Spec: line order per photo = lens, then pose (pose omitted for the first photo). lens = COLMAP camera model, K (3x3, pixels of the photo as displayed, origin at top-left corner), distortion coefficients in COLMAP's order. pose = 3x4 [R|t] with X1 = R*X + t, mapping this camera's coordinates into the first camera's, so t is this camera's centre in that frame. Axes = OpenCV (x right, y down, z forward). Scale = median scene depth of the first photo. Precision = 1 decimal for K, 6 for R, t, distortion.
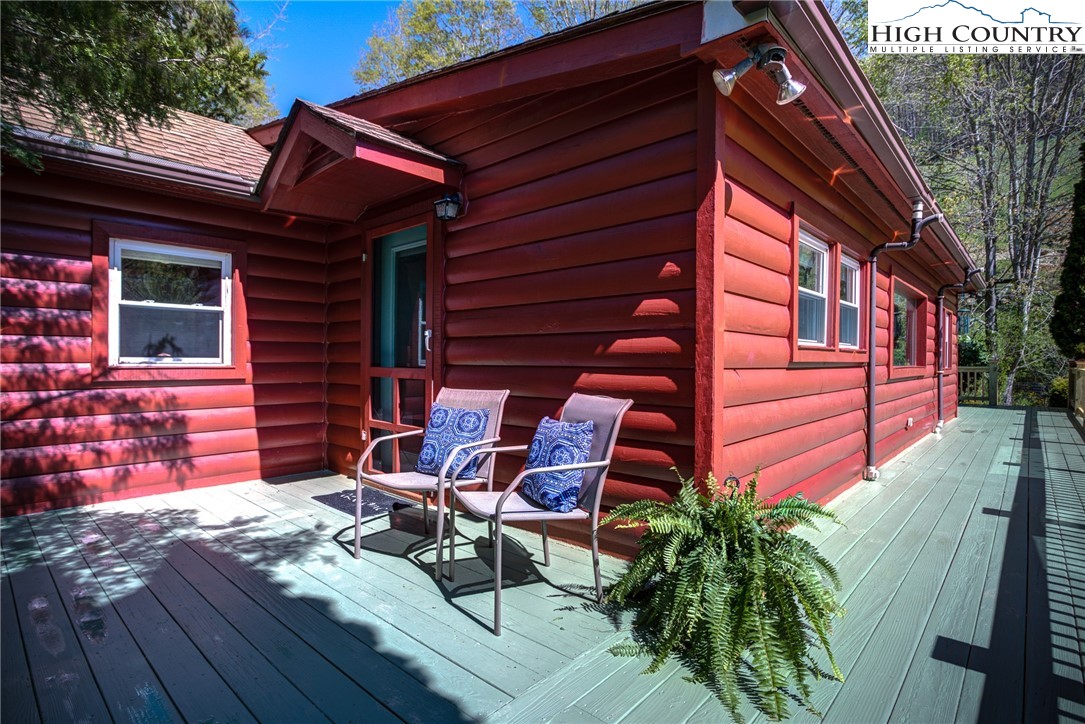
lens RADIAL K [[530.8, 0, 542.7], [0, 530.8, 364.4], [0, 0, 1]] dist [-0.012068, 0.003689]
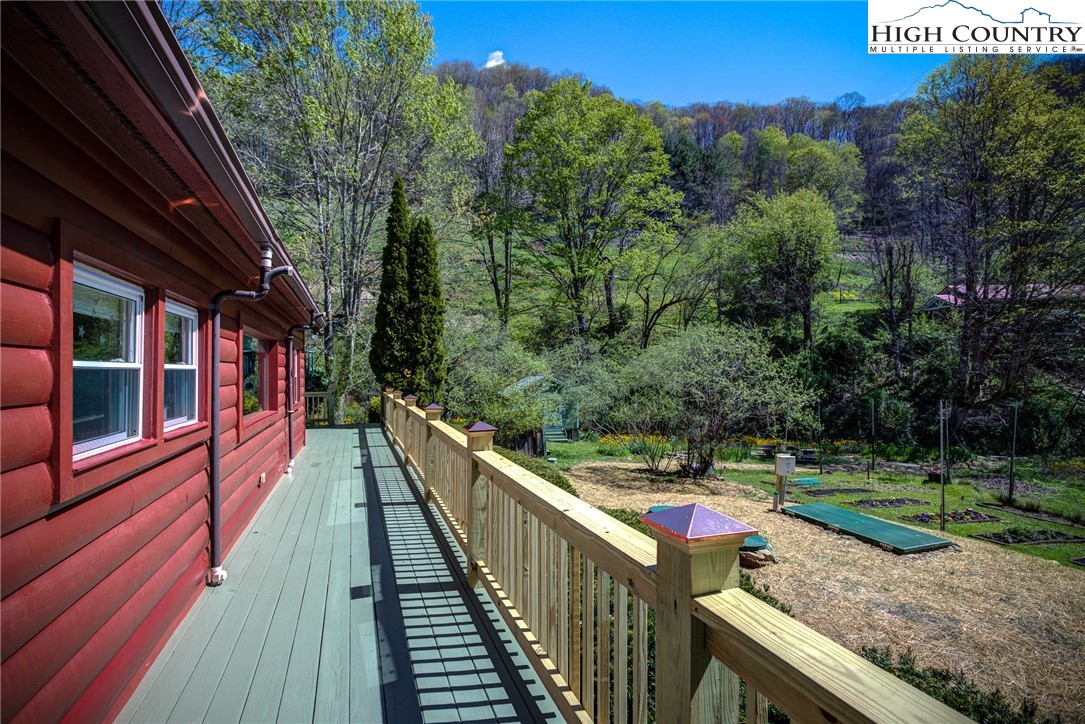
lens RADIAL K [[530.8, 0, 532.3], [0, 530.8, 363.6], [0, 0, 1]] dist [-0.012068, 0.003689]
pose [[0.476414, 0.004483, 0.879210, 0.106852], [0.017383, 0.999744, -0.014517, -0.066105], [-0.879049, 0.022199, 0.476214, 0.141913]]
